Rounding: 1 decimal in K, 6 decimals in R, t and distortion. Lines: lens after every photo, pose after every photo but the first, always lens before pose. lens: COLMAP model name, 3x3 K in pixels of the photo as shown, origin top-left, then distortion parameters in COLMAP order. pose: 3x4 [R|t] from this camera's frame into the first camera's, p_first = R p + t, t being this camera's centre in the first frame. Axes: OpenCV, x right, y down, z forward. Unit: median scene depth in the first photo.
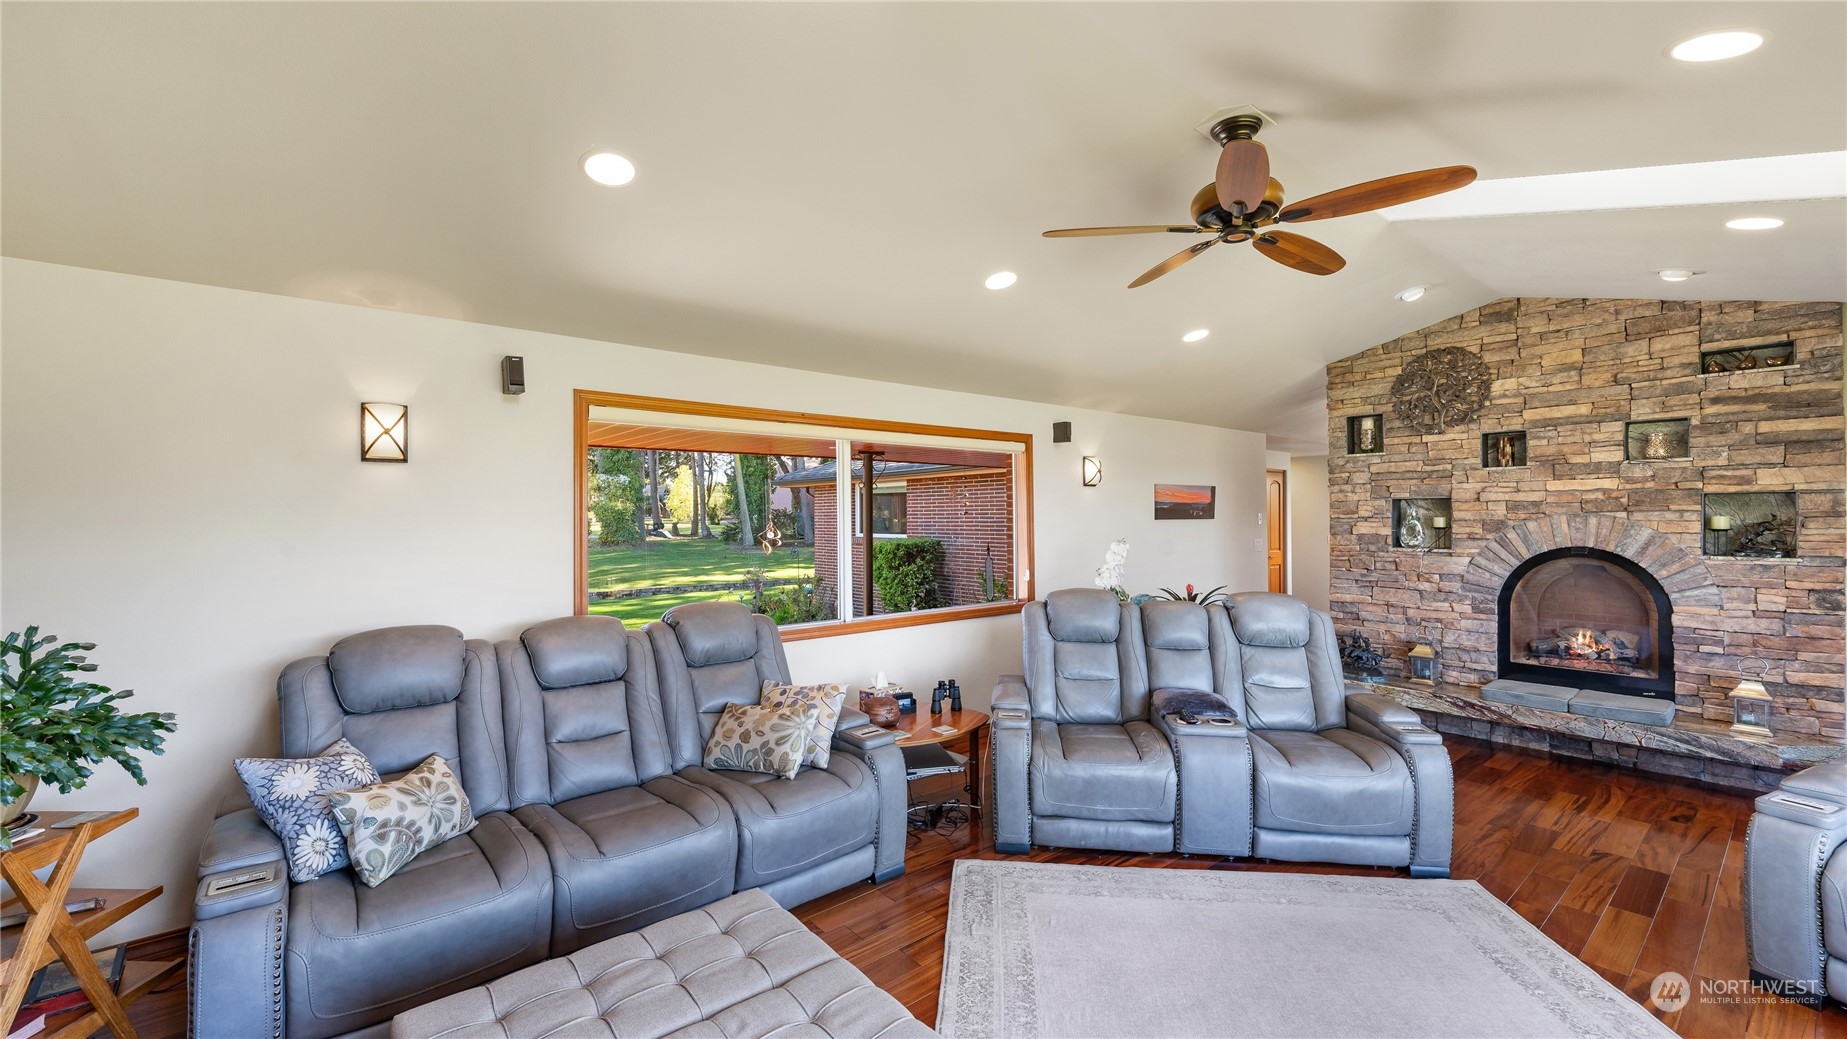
lens RADIAL K [[738.0, 0, 923.5], [0, 738.0, 519.5], [0, 0, 1]] dist [-0.000140, -0.000082]
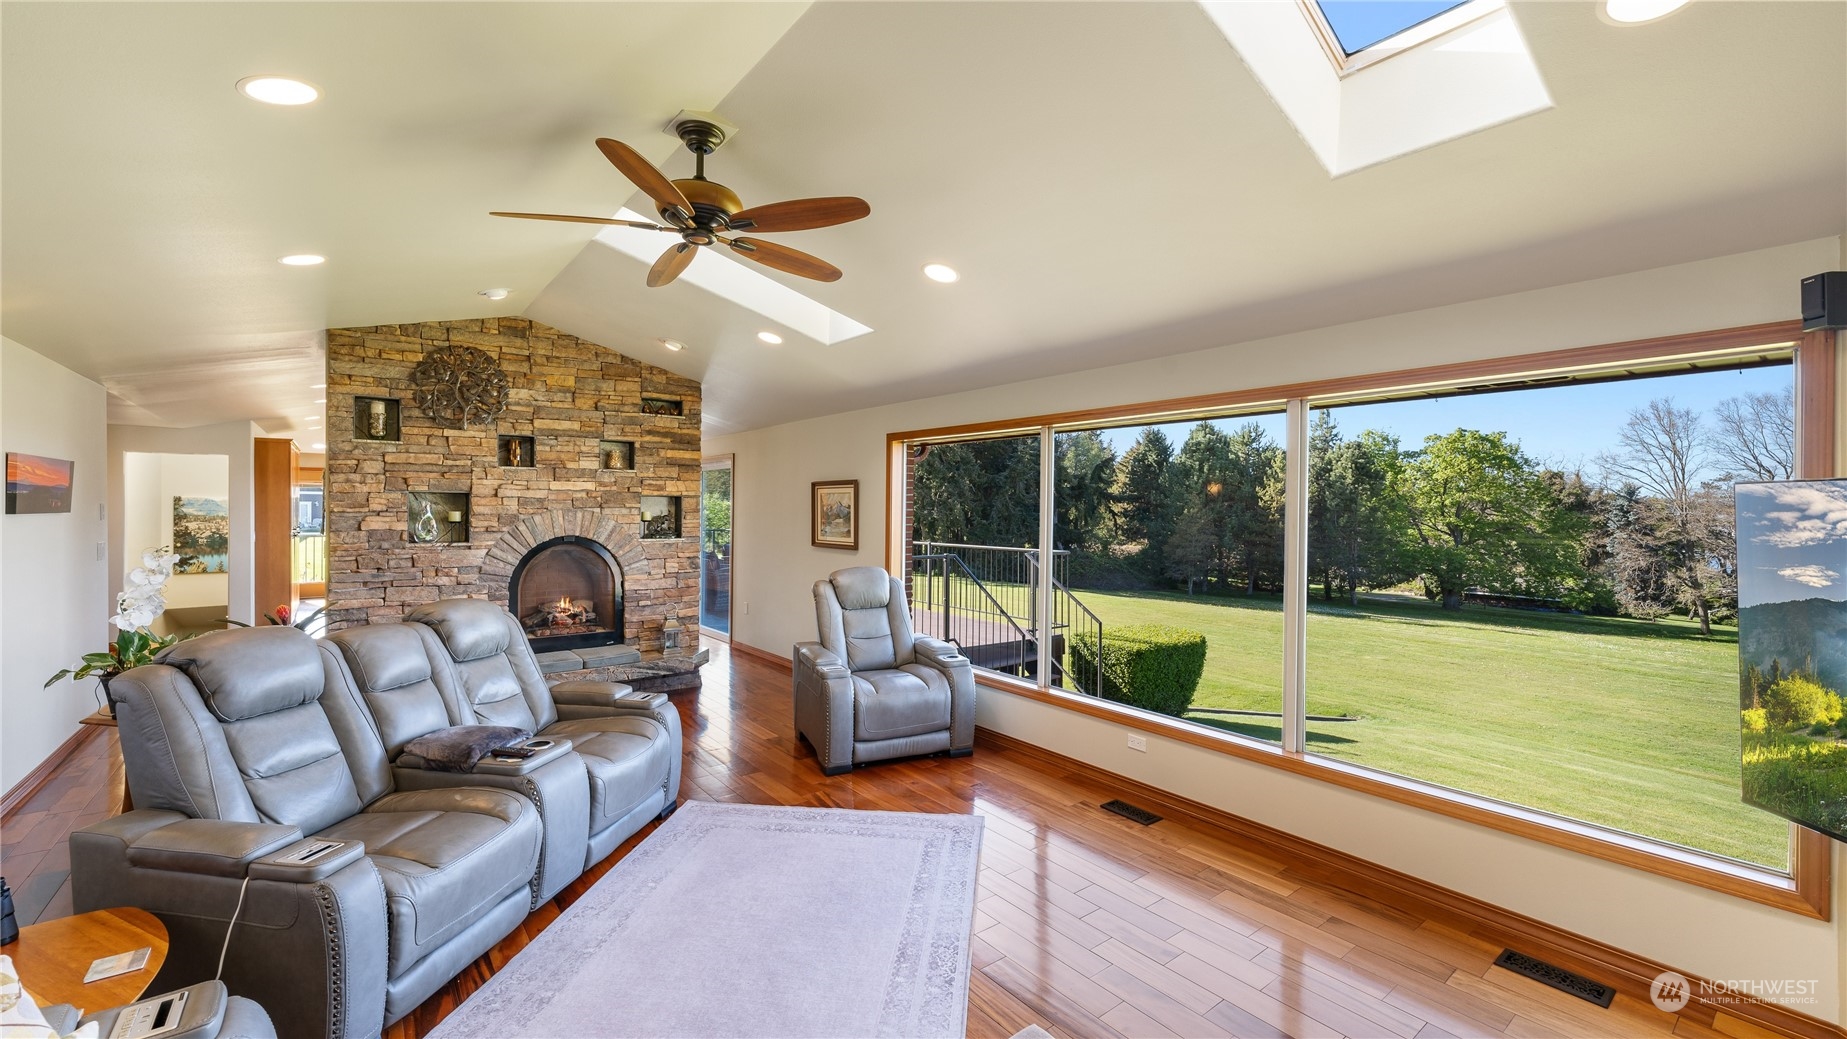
lens RADIAL K [[738.0, 0, 923.5], [0, 738.0, 519.5], [0, 0, 1]] dist [-0.000140, -0.000082]
pose [[0.030408, -0.010787, 0.999479, -0.316921], [-0.002931, 0.999937, 0.010881, -0.005324], [-0.999533, -0.003260, 0.030374, 0.348654]]
